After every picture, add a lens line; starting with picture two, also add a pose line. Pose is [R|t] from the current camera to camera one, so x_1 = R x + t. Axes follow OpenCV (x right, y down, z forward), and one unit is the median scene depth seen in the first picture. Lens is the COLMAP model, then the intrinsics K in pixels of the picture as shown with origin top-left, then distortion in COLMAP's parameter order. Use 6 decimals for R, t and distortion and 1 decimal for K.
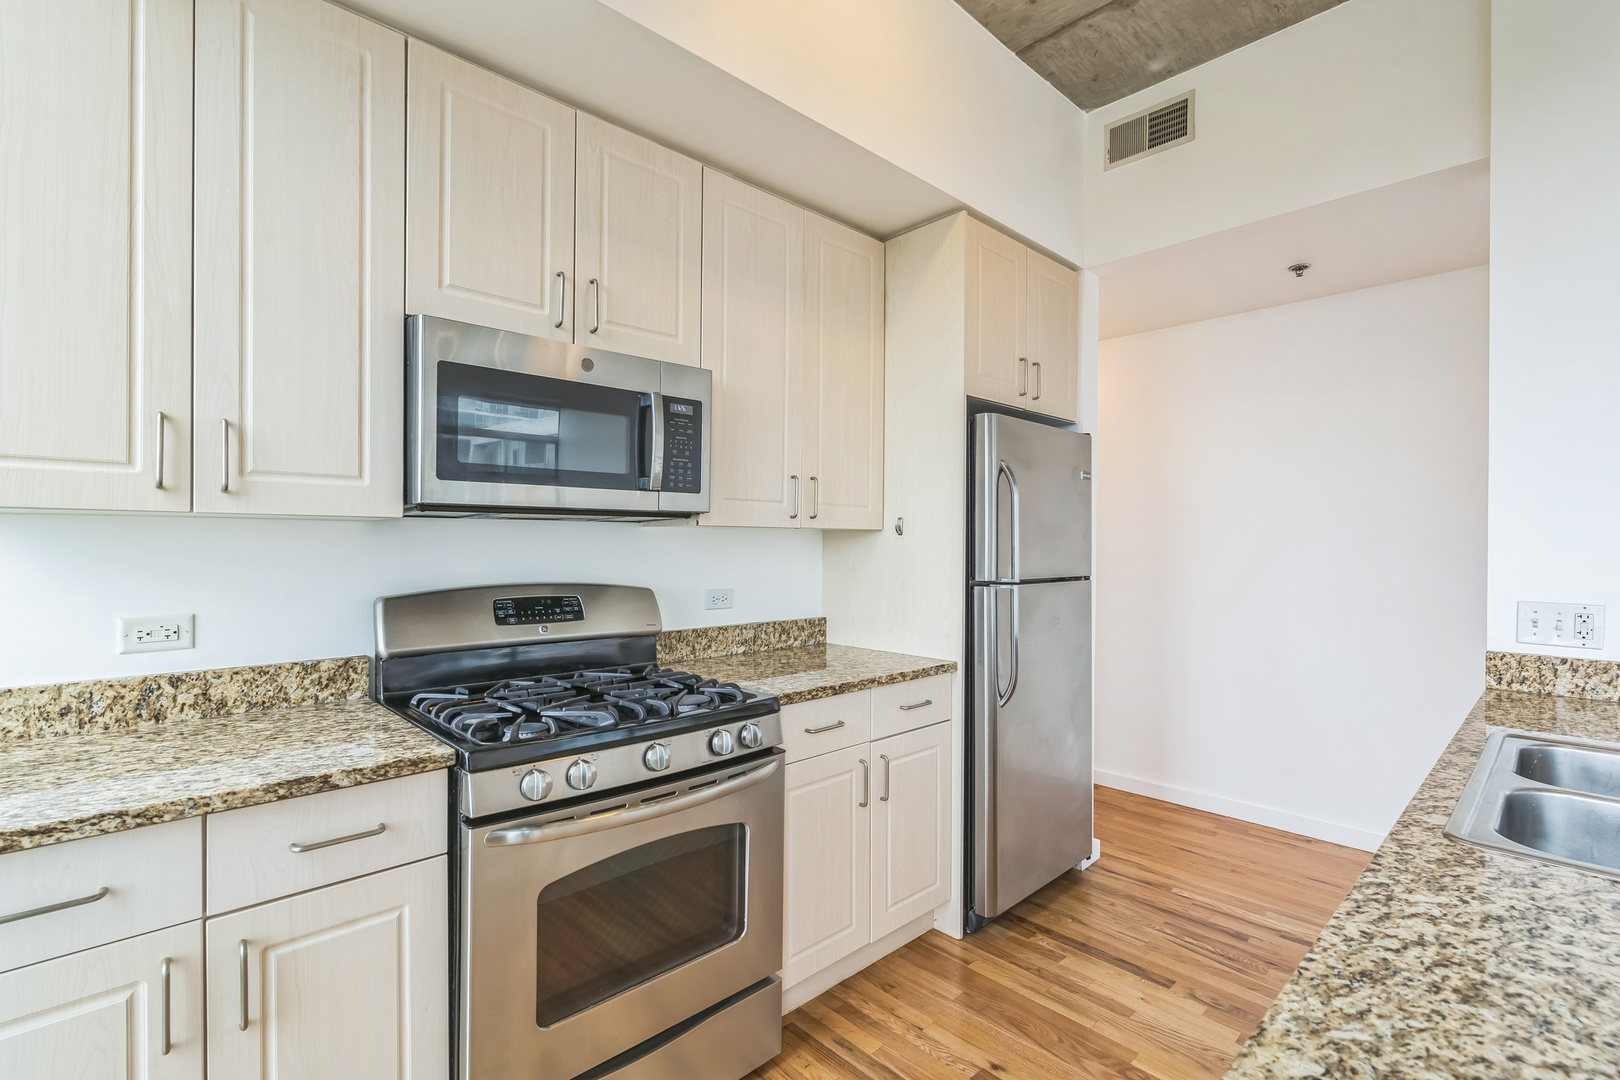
lens RADIAL K [[736.4, 0, 817.5], [0, 736.4, 544.9], [0, 0, 1]] dist [-0.005937, 0.002444]
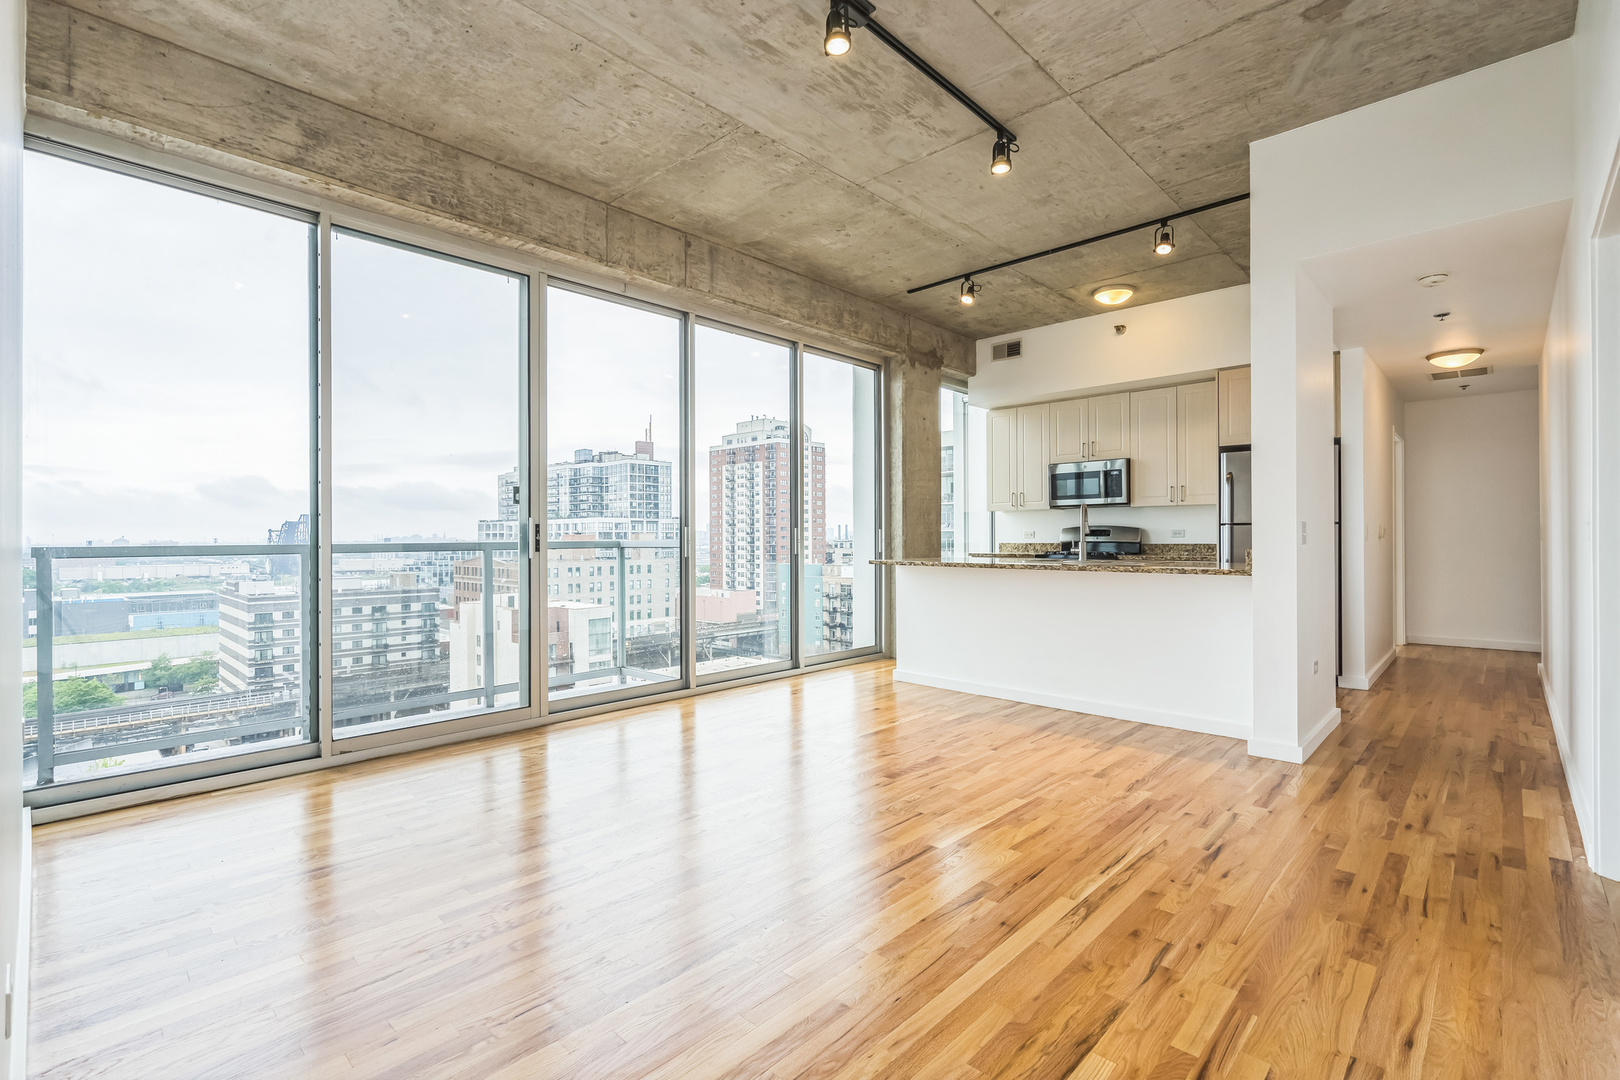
lens RADIAL K [[736.4, 0, 811.6], [0, 736.4, 536.7], [0, 0, 1]] dist [-0.005937, 0.002444]
pose [[0.044266, -0.006996, -0.998995, 3.089695], [0.001452, 0.999975, -0.006938, 0.129199], [0.999019, -0.001143, 0.044275, -0.526115]]
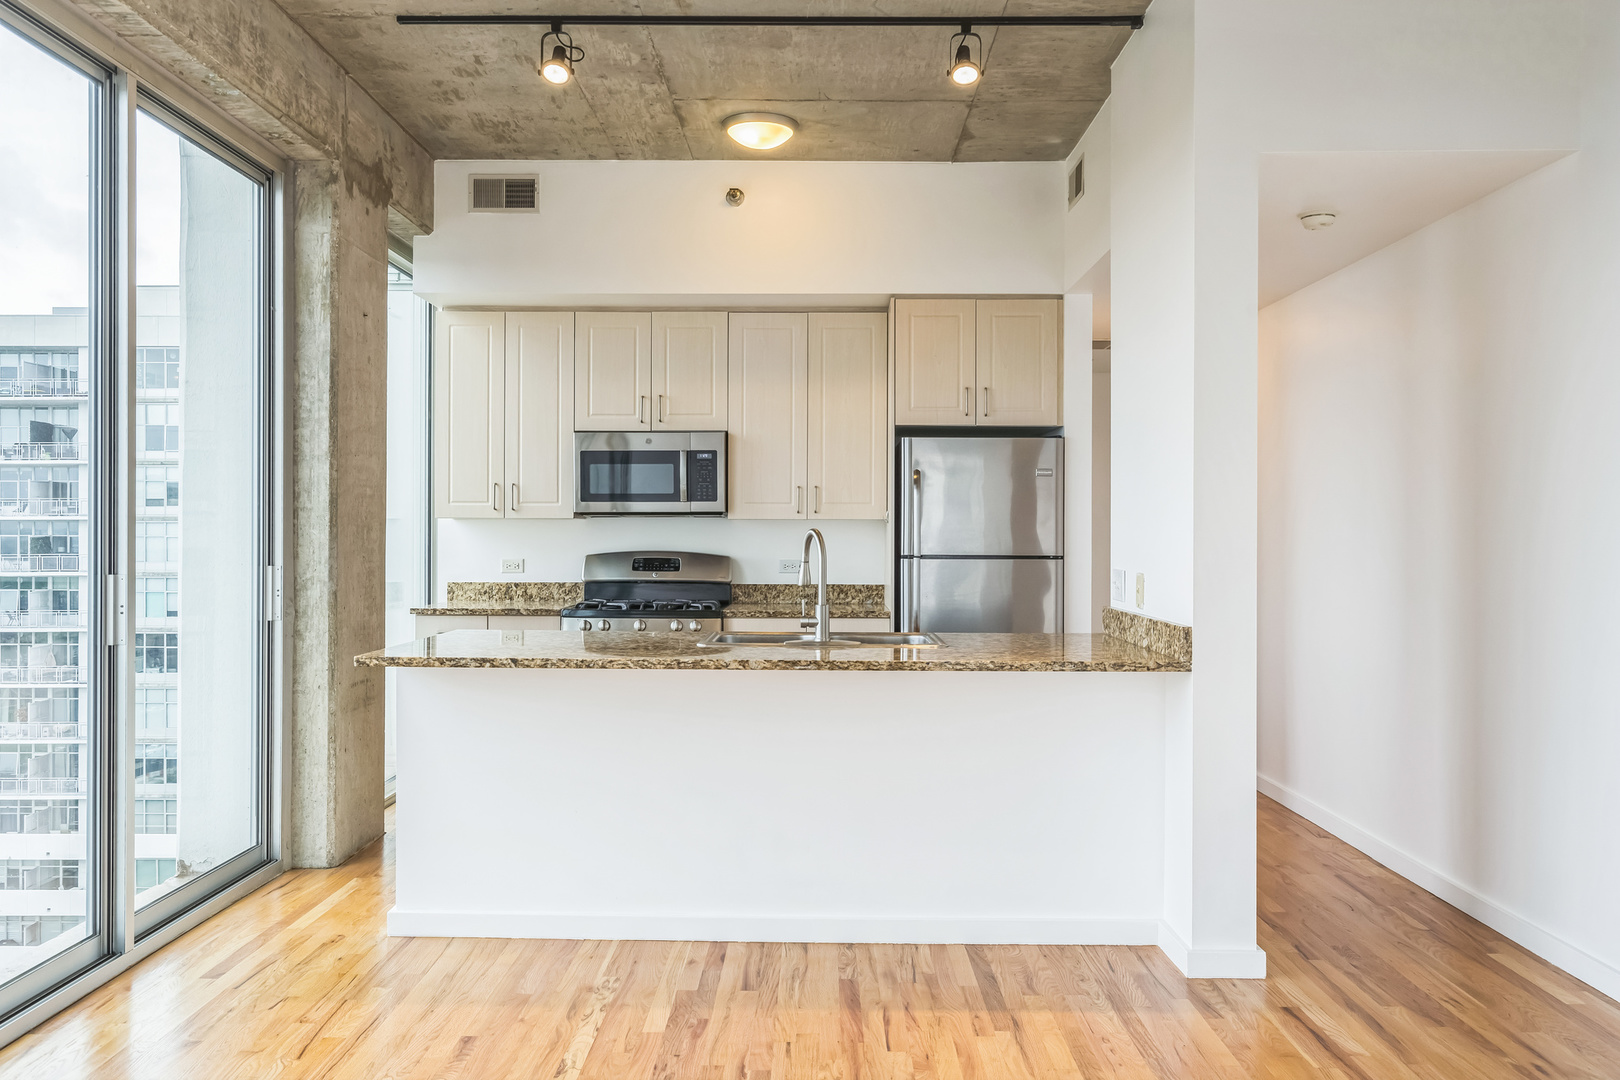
lens RADIAL K [[1273.6, 0, 813.6], [0, 1273.6, 539.8], [0, 0, 1]] dist [-0.005740, 0.007968]
pose [[0.717470, 0.002268, -0.696585, 2.205320], [-0.001127, 0.999997, 0.002095, 0.017099], [0.696588, -0.000718, 0.717471, -1.076780]]
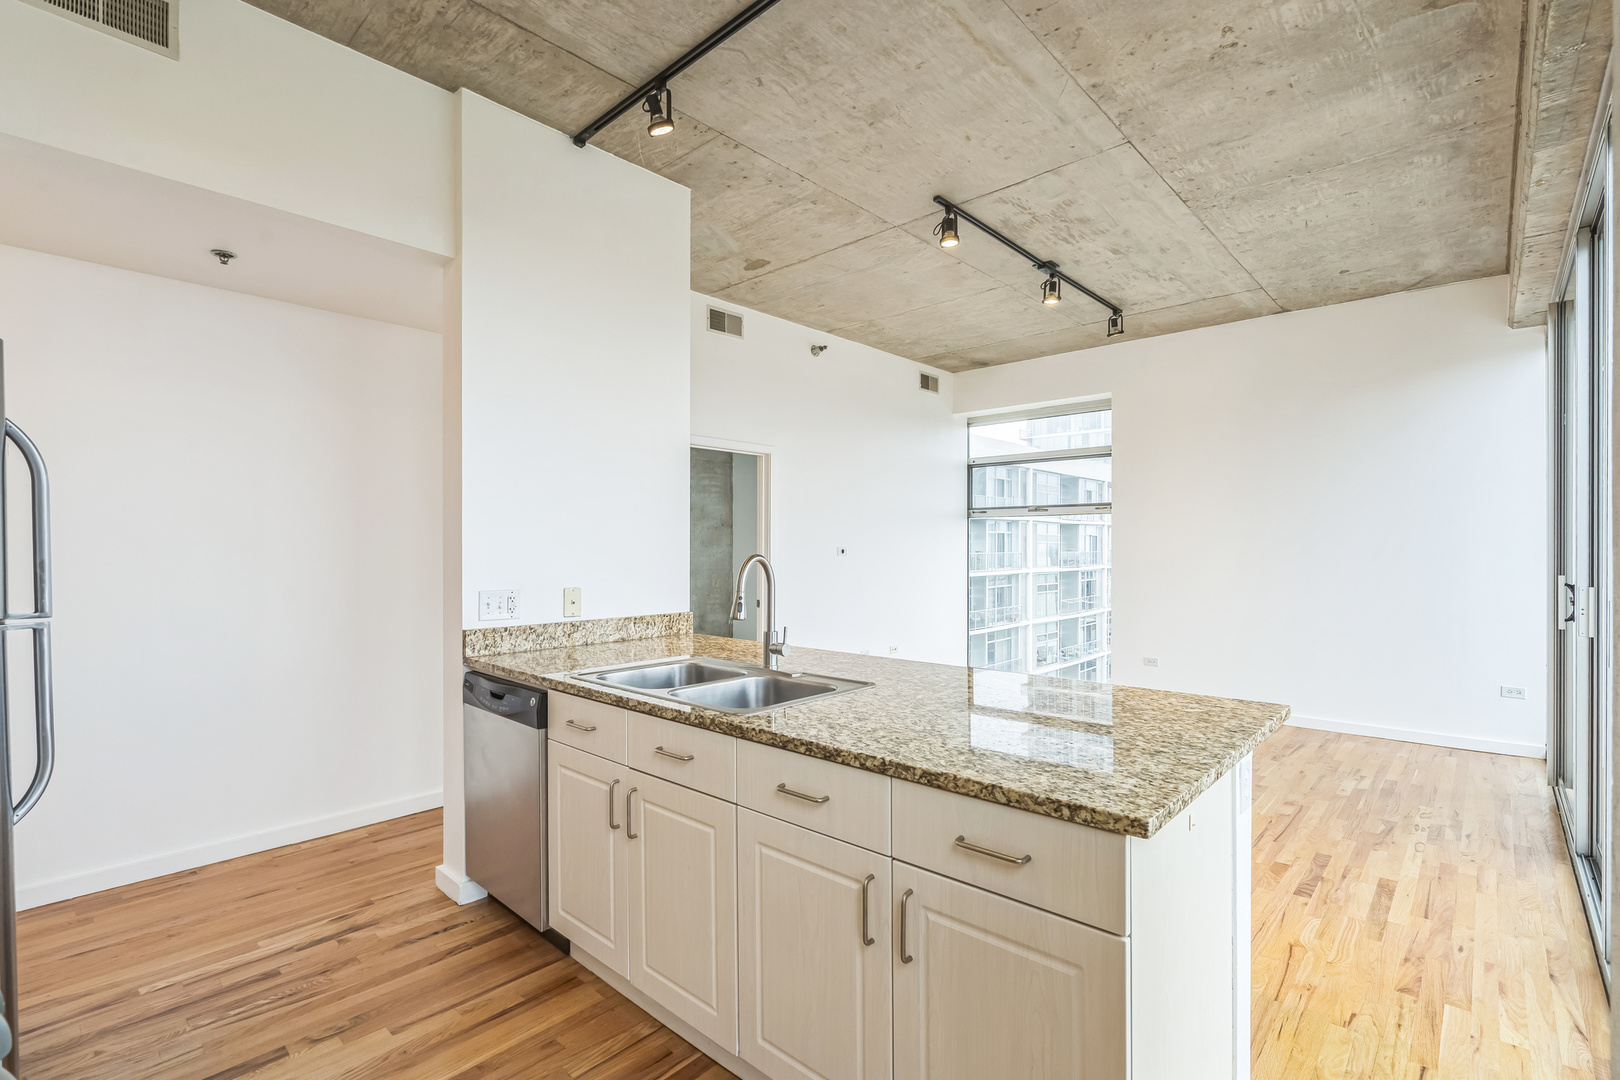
lens RADIAL K [[736.4, 0, 811.2], [0, 736.4, 547.7], [0, 0, 1]] dist [-0.005937, 0.002444]
pose [[-0.059113, -0.005521, 0.998236, -0.487912], [0.002089, 0.999982, 0.005654, -0.012553], [-0.998249, 0.002419, -0.059100, 0.469403]]
